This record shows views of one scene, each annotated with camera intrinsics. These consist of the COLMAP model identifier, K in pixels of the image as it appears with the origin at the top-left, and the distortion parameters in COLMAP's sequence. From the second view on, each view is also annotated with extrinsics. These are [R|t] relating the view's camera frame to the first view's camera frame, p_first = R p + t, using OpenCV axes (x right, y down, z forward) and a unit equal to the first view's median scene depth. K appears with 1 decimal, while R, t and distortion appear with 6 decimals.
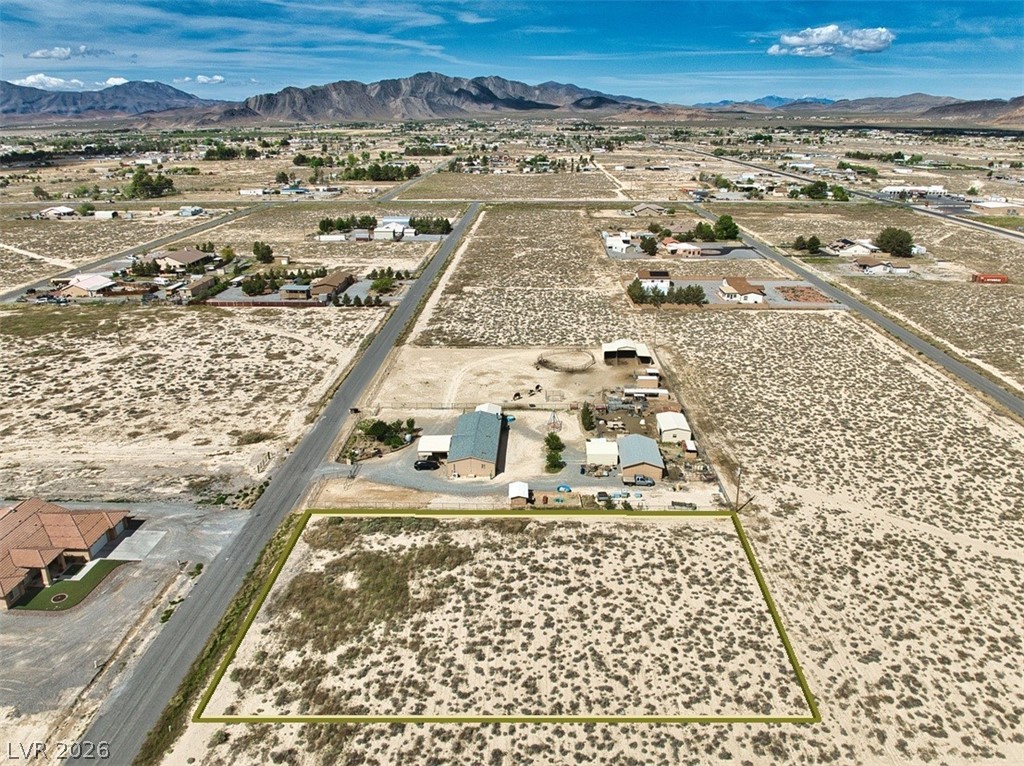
lens RADIAL K [[739.4, 0, 515.3], [0, 739.4, 378.7], [0, 0, 1]] dist [-0.053515, 0.005454]
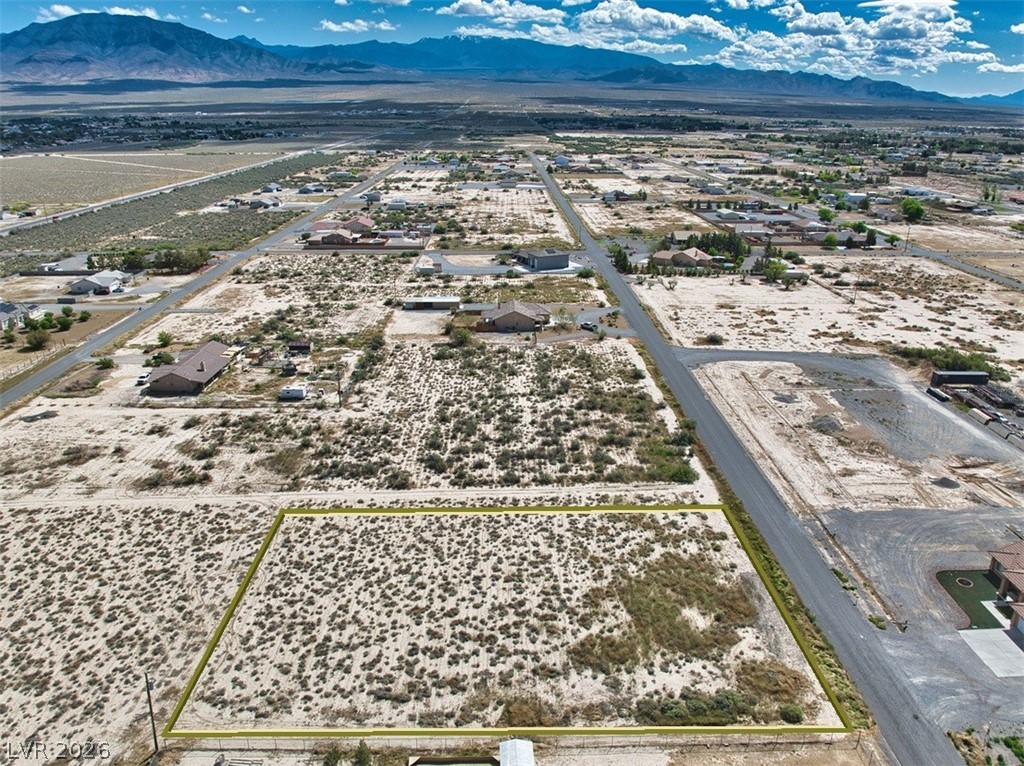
lens RADIAL K [[739.4, 0, 515.3], [0, 739.4, 378.7], [0, 0, 1]] dist [-0.053515, 0.005454]
pose [[-0.998847, 0.014434, -0.045794, 0.027215], [-0.017541, 0.778127, 0.627862, -0.426536], [0.044696, 0.627941, -0.776976, 1.250829]]
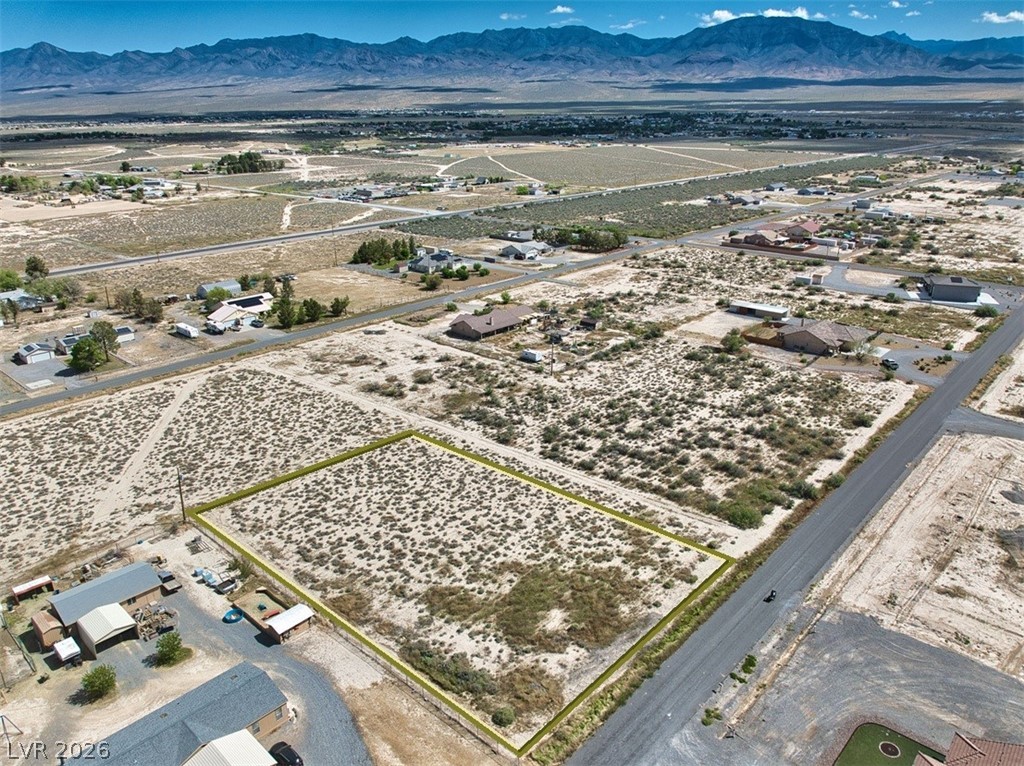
lens RADIAL K [[739.4, 0, 515.3], [0, 739.4, 378.7], [0, 0, 1]] dist [-0.053515, 0.005454]
pose [[-0.765141, -0.213921, 0.607286, -0.562459], [0.217298, 0.802058, 0.556313, -0.399611], [-0.606086, 0.557621, -0.567203, 1.147308]]
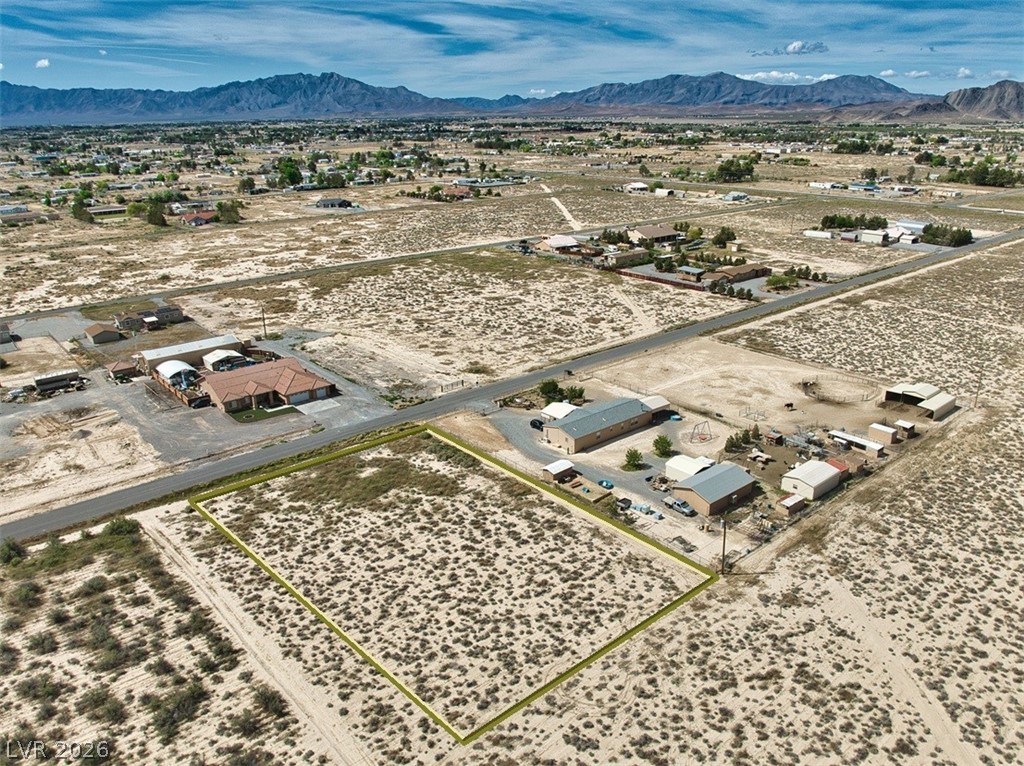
lens RADIAL K [[739.4, 0, 515.3], [0, 739.4, 378.7], [0, 0, 1]] dist [-0.053515, 0.005454]
pose [[0.672333, 0.245531, -0.698343, 0.650009], [-0.239424, 0.964810, 0.108712, -0.062728], [0.700460, 0.094109, 0.707459, 0.225625]]
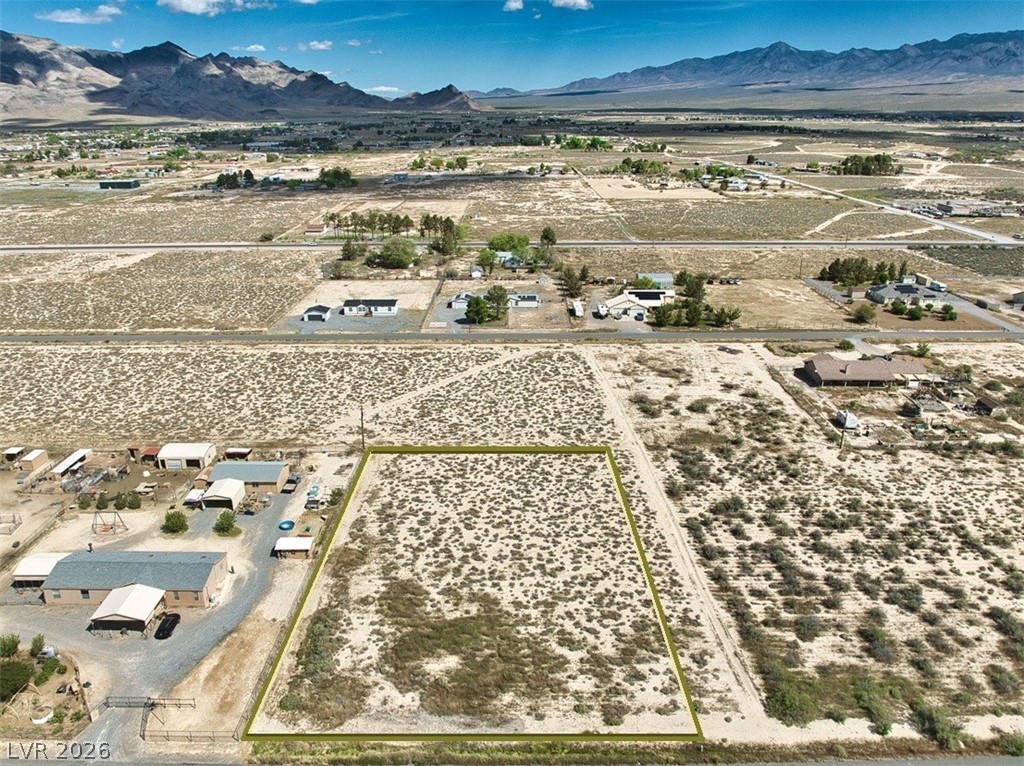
lens RADIAL K [[733.6, 0, 515.6], [0, 733.6, 383.0], [0, 0, 1]] dist [-0.050379, -0.002717]
pose [[-0.029679, -0.343418, 0.938713, -0.751496], [0.333316, 0.881974, 0.333200, -0.217618], [-0.942348, 0.322777, 0.088290, 0.616852]]
